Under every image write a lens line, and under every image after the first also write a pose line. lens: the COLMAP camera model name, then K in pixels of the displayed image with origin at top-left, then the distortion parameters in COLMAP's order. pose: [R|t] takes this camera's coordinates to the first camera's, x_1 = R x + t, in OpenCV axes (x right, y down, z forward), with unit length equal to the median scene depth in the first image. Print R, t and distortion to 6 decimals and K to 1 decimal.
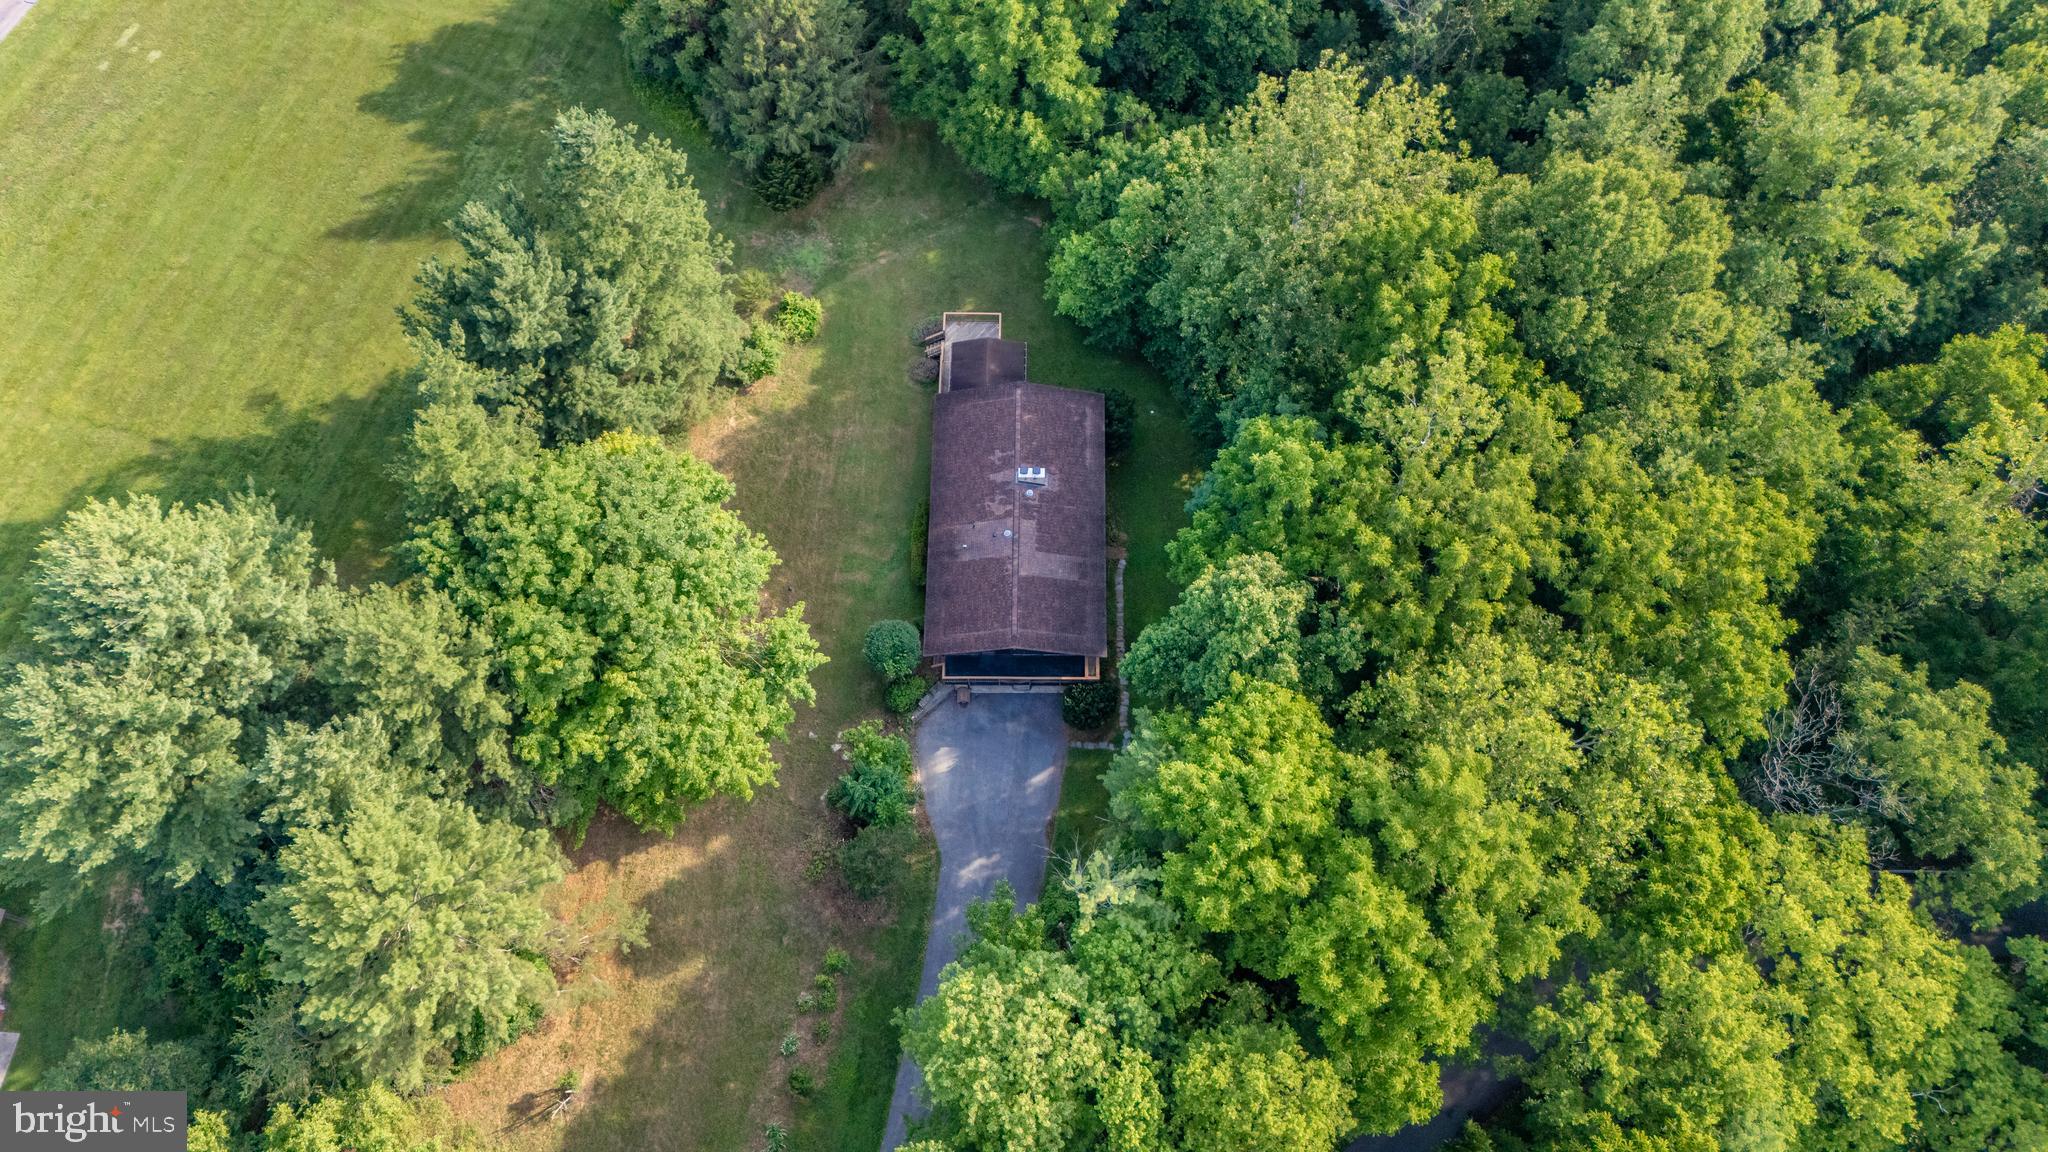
lens RADIAL K [[1492.2, 0, 1027.2], [0, 1492.2, 572.0], [0, 0, 1]] dist [0.088245, -0.074424]
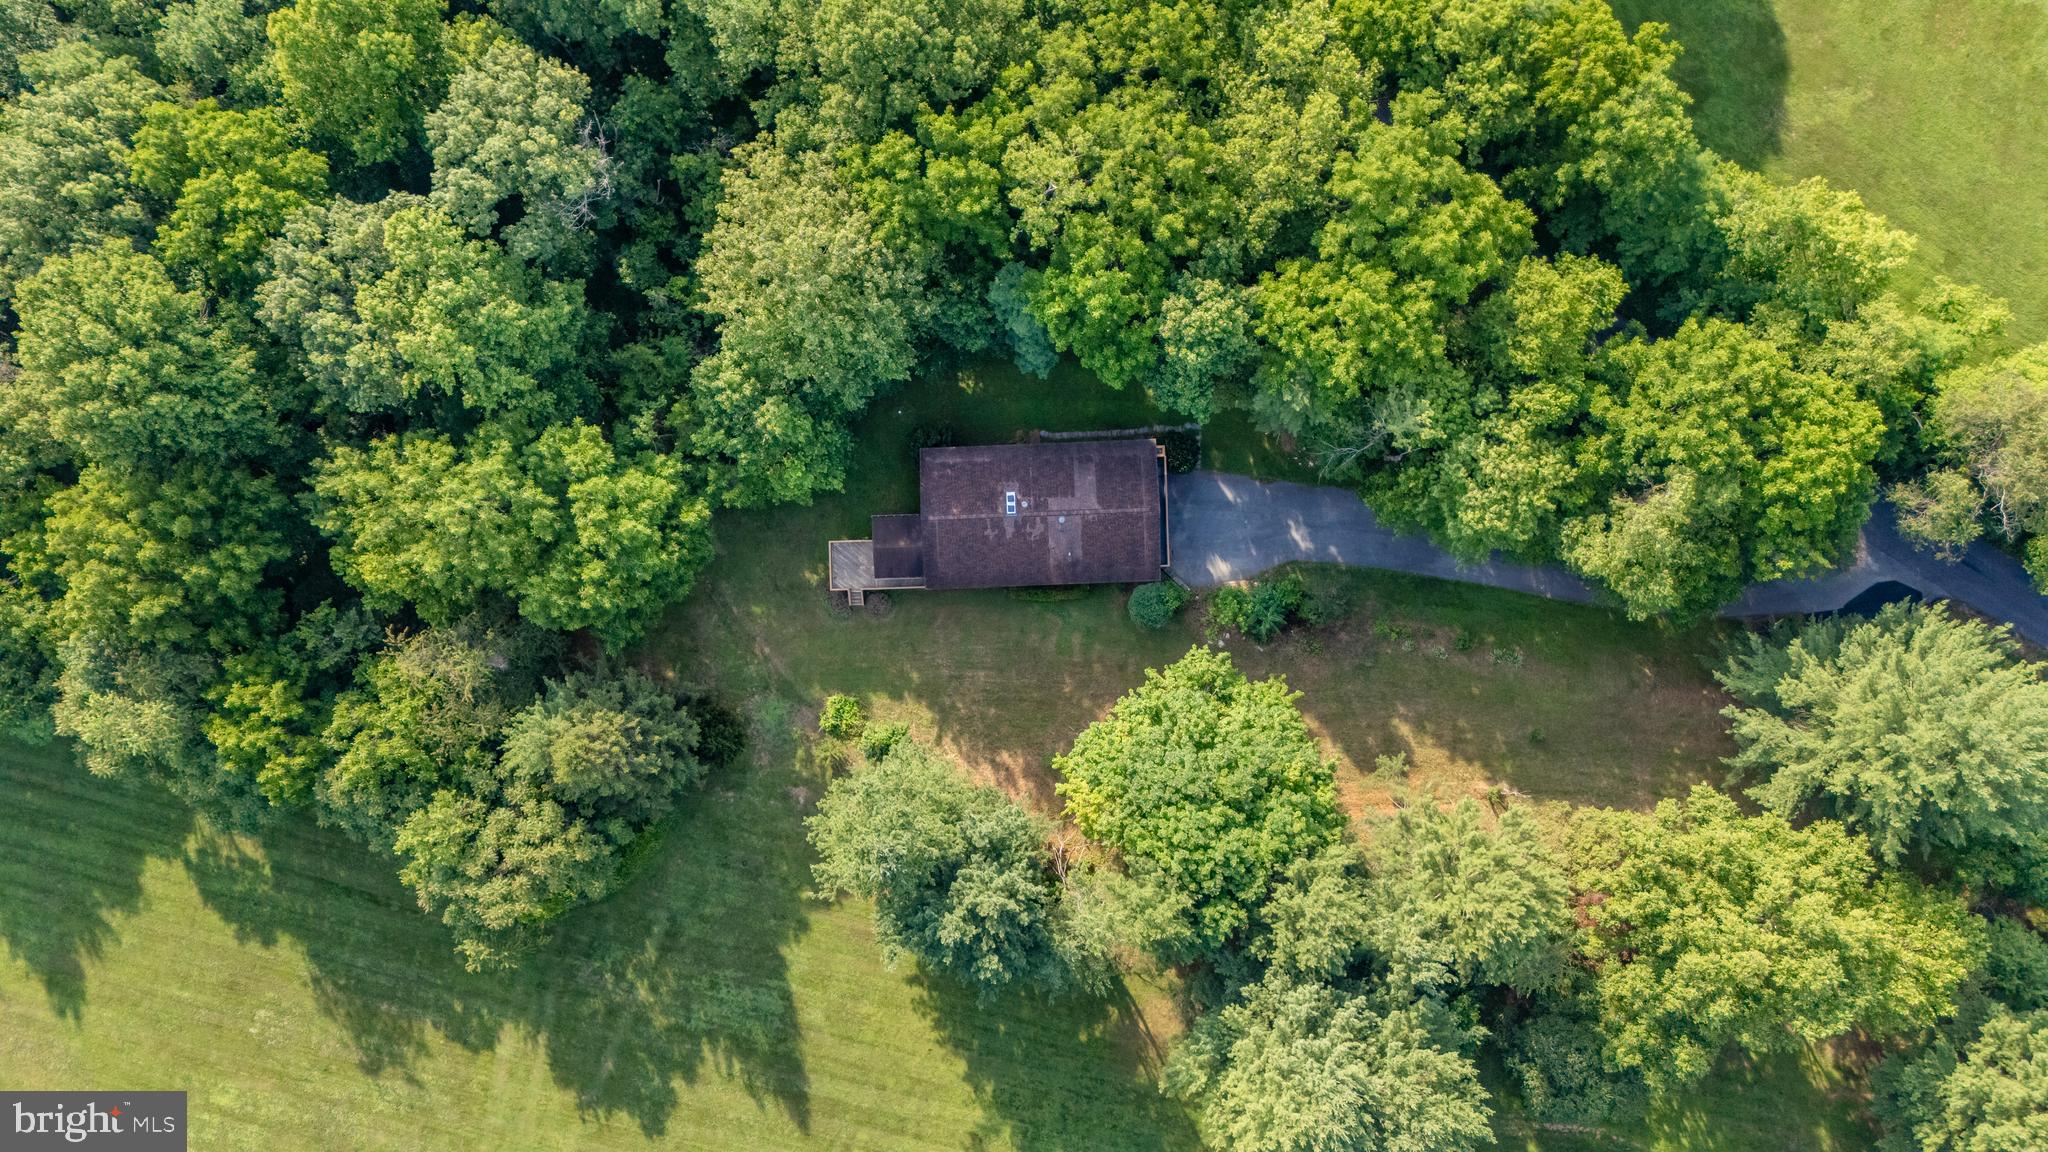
lens RADIAL K [[1492.2, 0, 1027.2], [0, 1492.2, 572.0], [0, 0, 1]] dist [0.088245, -0.074424]
pose [[-0.050496, -0.998548, 0.018750, -0.096989], [0.914574, -0.038691, 0.402563, -0.687621], [-0.401253, 0.037476, 0.915200, -0.168437]]
